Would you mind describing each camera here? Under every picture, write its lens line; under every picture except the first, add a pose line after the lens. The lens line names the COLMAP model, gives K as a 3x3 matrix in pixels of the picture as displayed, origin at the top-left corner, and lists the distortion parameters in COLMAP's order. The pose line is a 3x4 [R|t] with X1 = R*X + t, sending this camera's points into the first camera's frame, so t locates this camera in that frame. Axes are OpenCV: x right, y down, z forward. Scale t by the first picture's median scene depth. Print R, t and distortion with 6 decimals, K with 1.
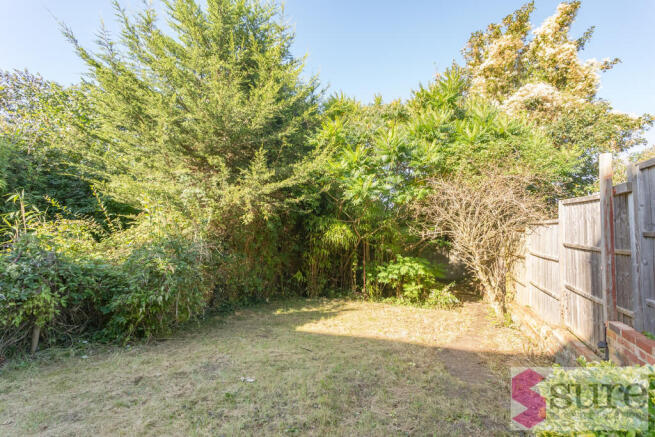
lens RADIAL K [[318.9, 0, 328.2], [0, 318.9, 226.1], [0, 0, 1]] dist [0.016003, 0.000833]
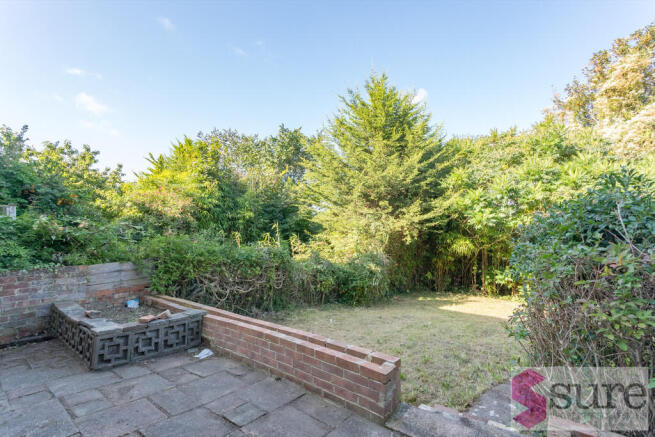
lens RADIAL K [[318.9, 0, 328.2], [0, 318.9, 226.1], [0, 0, 1]] dist [0.016003, 0.000833]
pose [[0.946125, -0.007093, -0.323724, -0.076110], [0.009394, 0.999940, 0.005547, -0.083448], [0.323665, -0.008289, 0.946135, -0.548082]]
